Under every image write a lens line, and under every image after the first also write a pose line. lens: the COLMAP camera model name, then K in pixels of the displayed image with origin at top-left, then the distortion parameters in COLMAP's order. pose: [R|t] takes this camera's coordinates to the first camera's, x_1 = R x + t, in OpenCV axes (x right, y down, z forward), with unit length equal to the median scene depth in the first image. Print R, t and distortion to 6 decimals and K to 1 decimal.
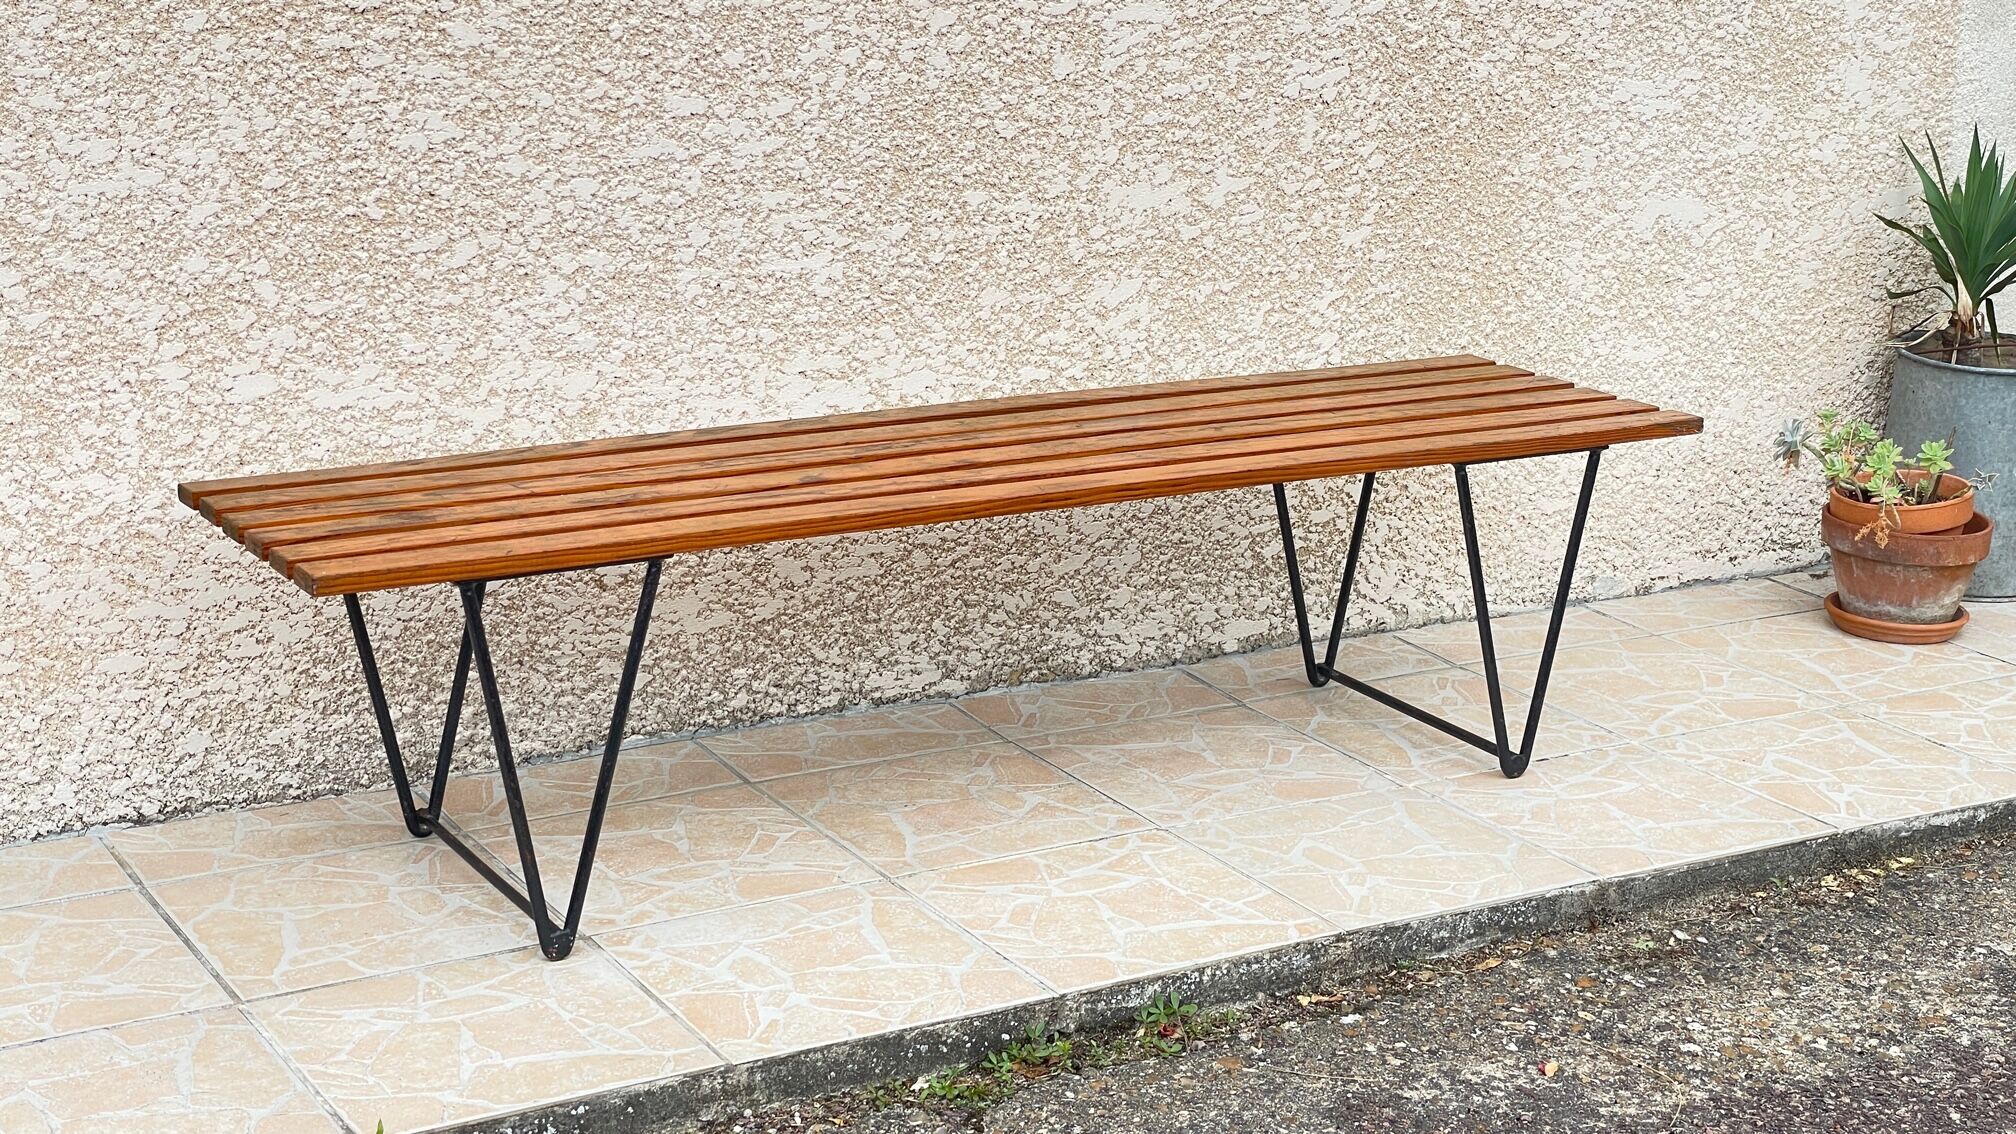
lens RADIAL K [[3029.1, 0, 1022.1], [0, 3029.1, 562.3], [0, 0, 1]] dist [0.097591, 0.000000]
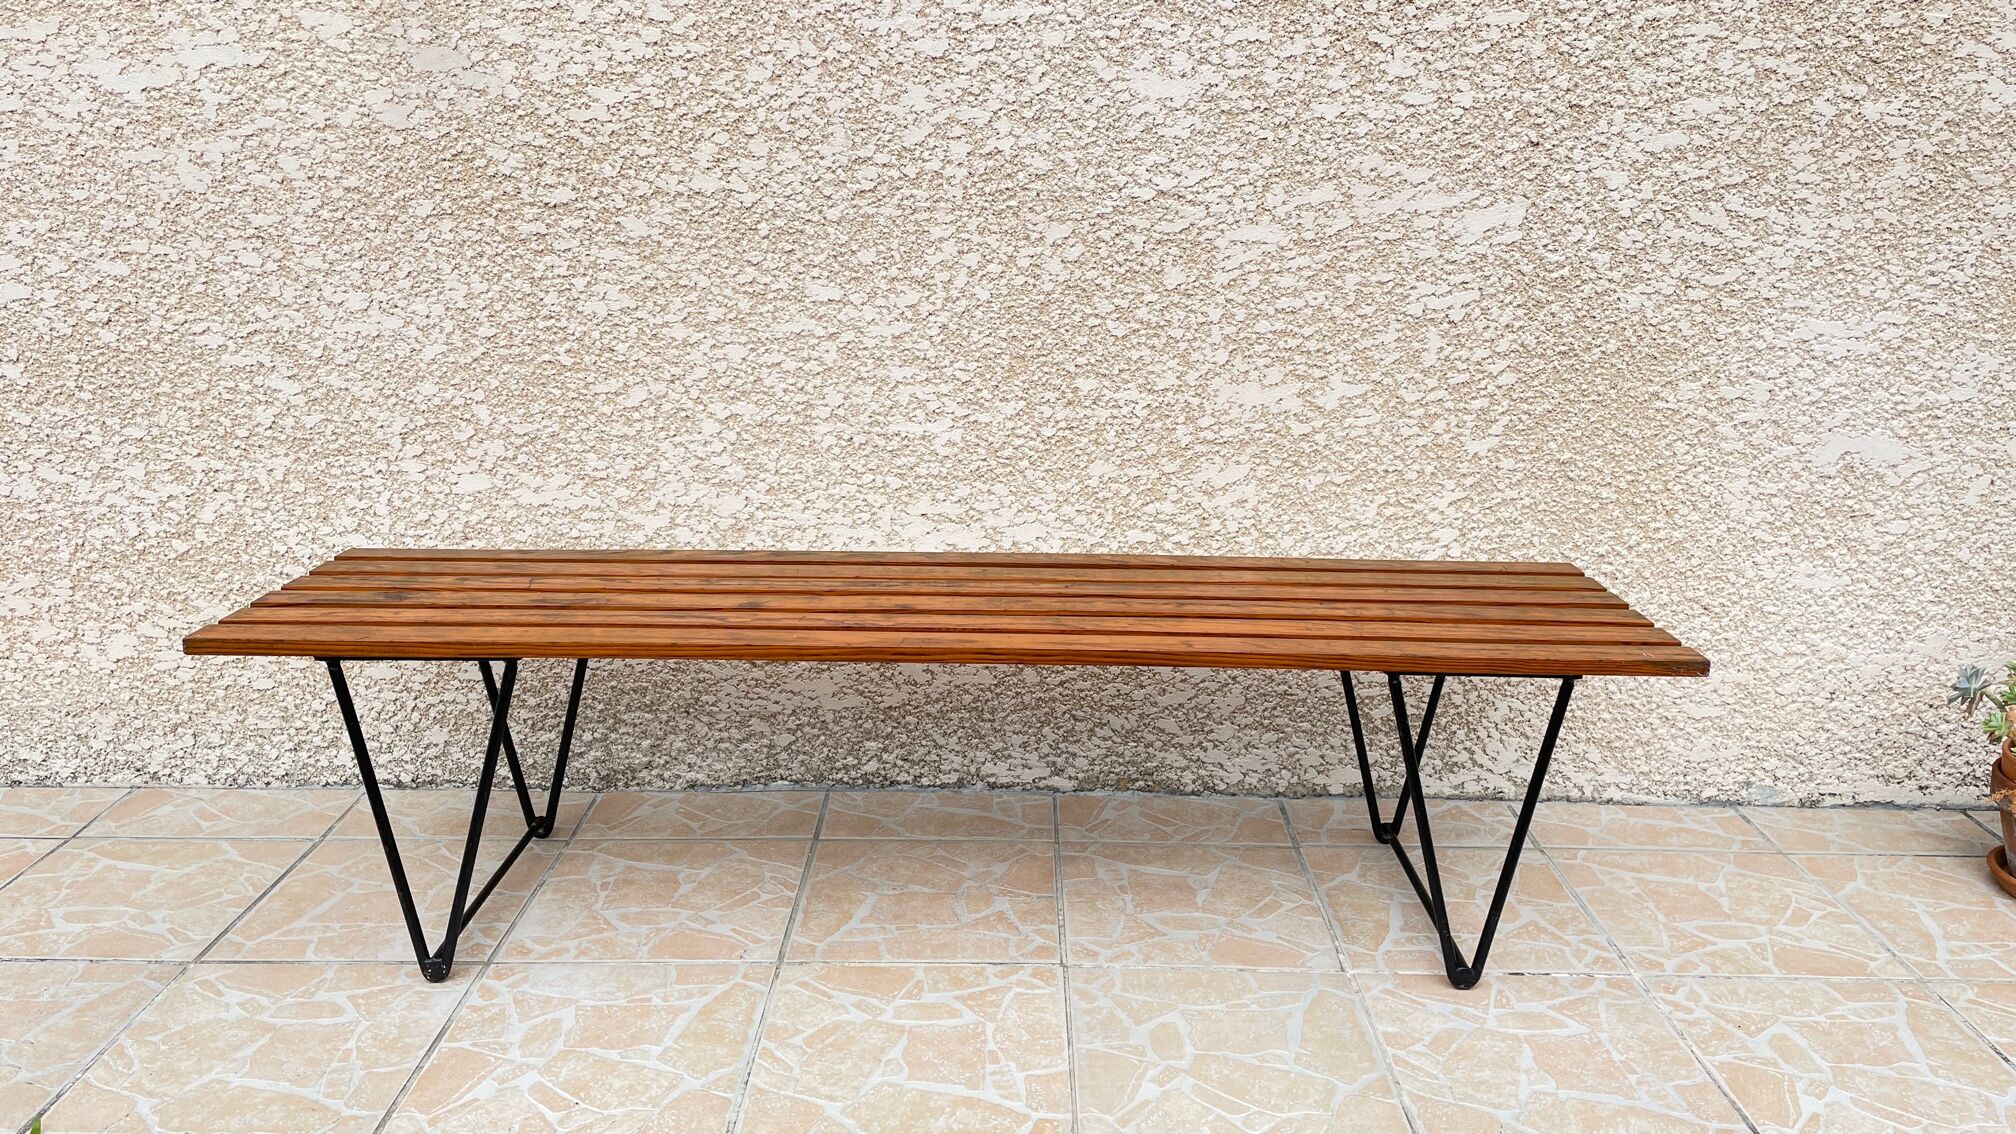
lens RADIAL K [[1522.6, 0, 1030.2], [0, 1522.6, 547.2], [0, 0, 1]] dist [0.091121, -0.124415]
pose [[0.866535, 0.112937, -0.486171, 0.273296], [-0.125709, 0.992047, 0.006393, -0.059911], [0.483027, 0.055577, 0.873840, 0.486828]]
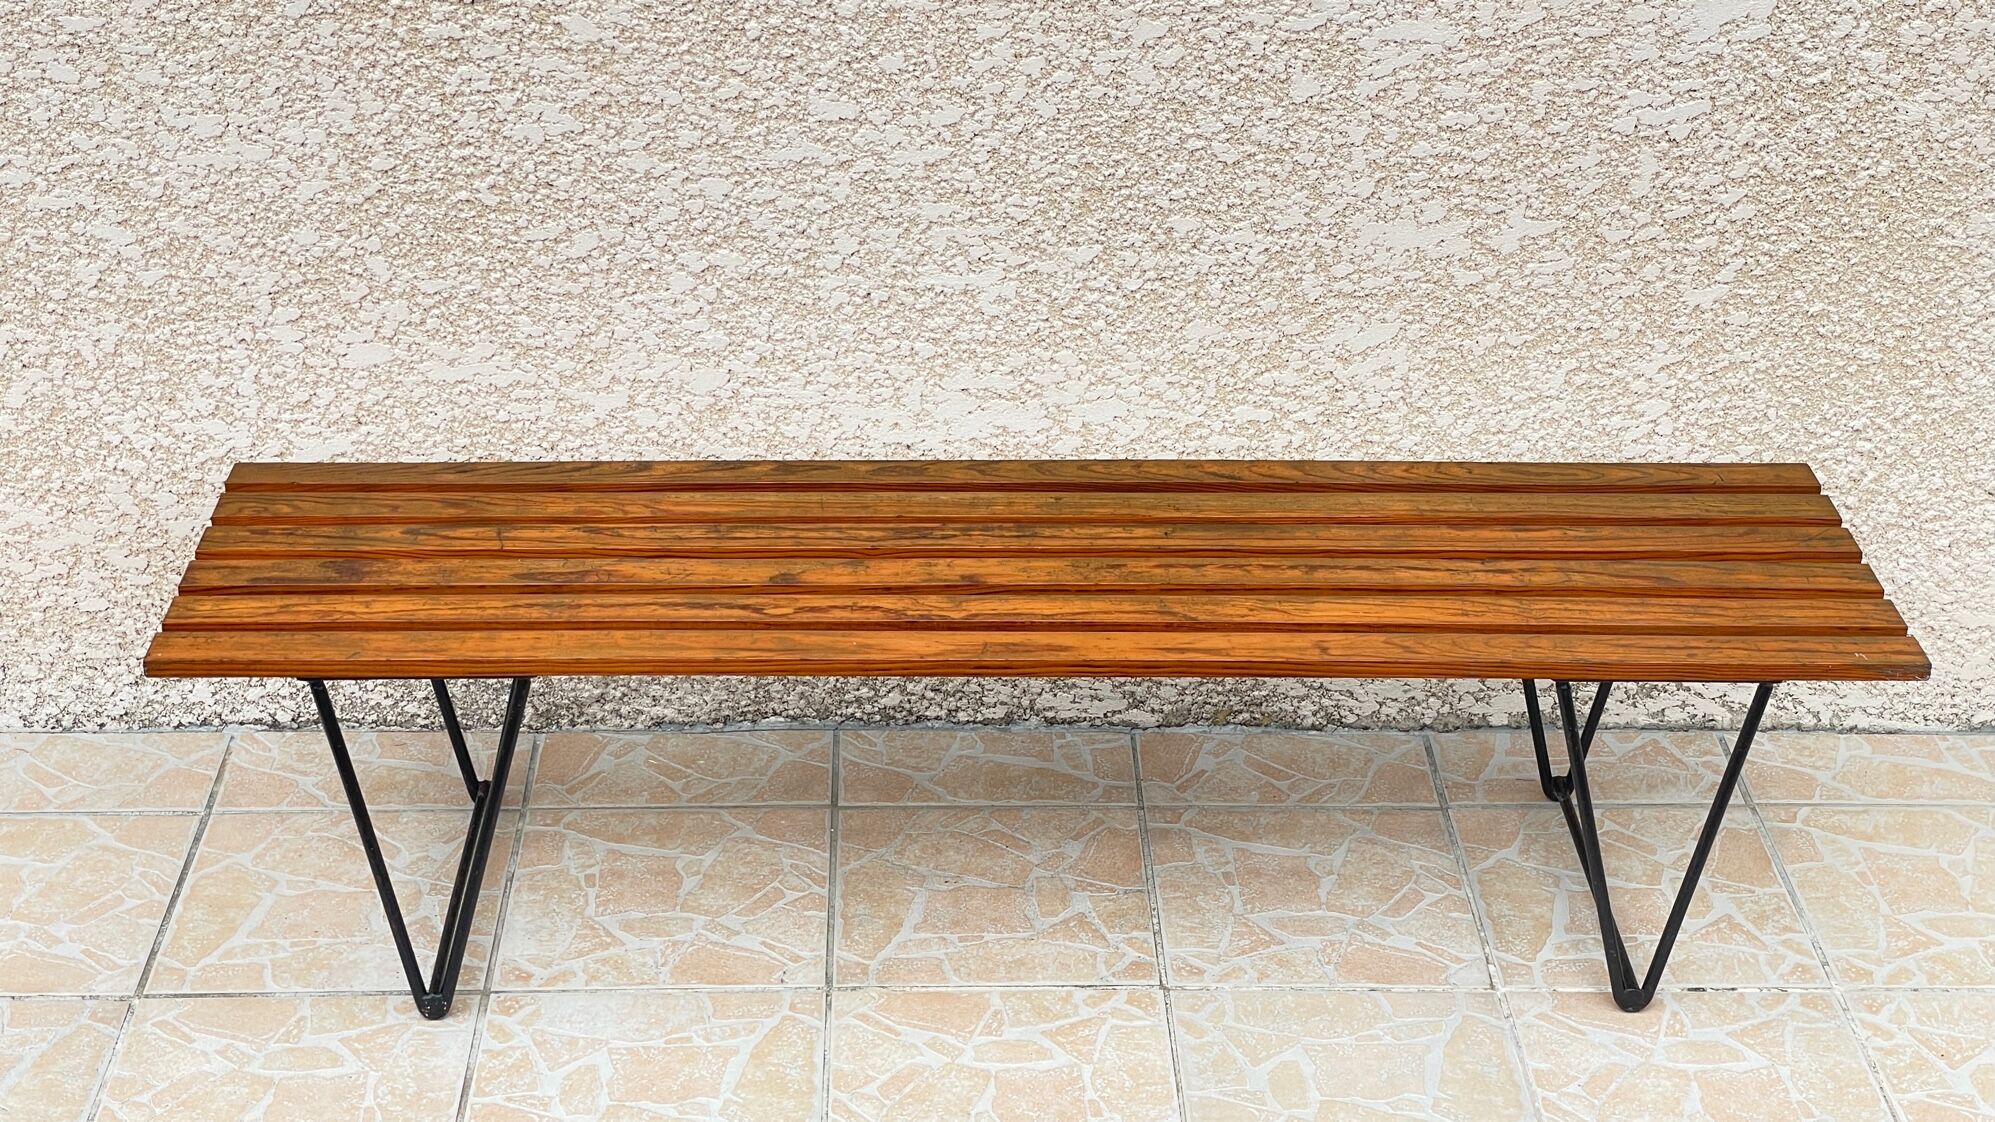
lens RADIAL K [[2997.5, 0, 1004.2], [0, 2997.5, 556.8], [0, 0, 1]] dist [0.097591, 0.000000]
pose [[0.877472, 0.216309, -0.428081, 0.349251], [-0.121676, 0.963722, 0.237559, -0.237448], [0.463937, -0.156364, 0.871959, 0.197843]]
